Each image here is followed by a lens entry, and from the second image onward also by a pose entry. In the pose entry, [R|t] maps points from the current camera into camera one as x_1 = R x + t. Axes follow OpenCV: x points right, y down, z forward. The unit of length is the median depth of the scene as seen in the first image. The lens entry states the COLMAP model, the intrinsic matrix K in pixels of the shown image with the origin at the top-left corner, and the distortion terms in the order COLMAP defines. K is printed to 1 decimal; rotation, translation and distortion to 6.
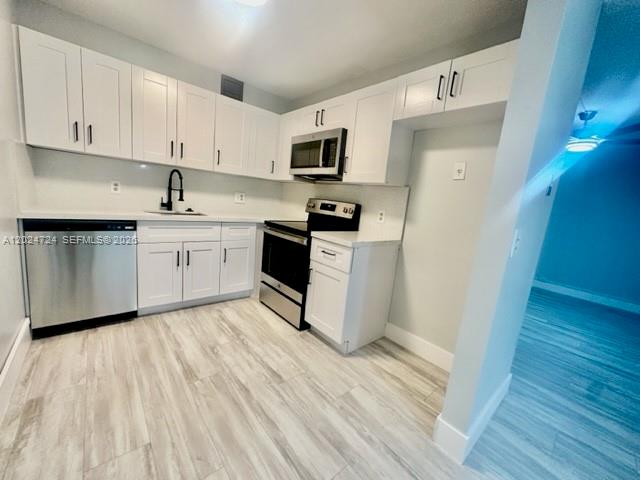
lens RADIAL K [[256.2, 0, 320.3], [0, 256.2, 241.3], [0, 0, 1]] dist [-0.000829, 0.000537]
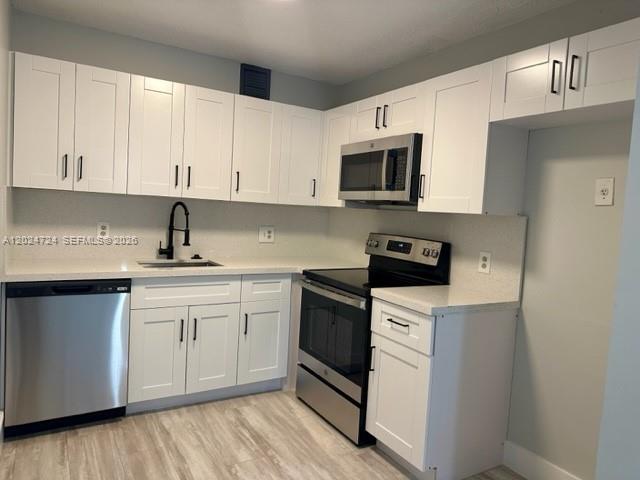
lens RADIAL K [[448.3, 0, 319.4], [0, 448.3, 238.6], [0, 0, 1]] dist [0.063474, -0.069763]
pose [[0.983580, -0.034636, -0.177118, 0.040644], [0.014371, 0.993326, -0.114442, -0.035539], [0.179899, 0.110017, 0.977513, -0.168152]]
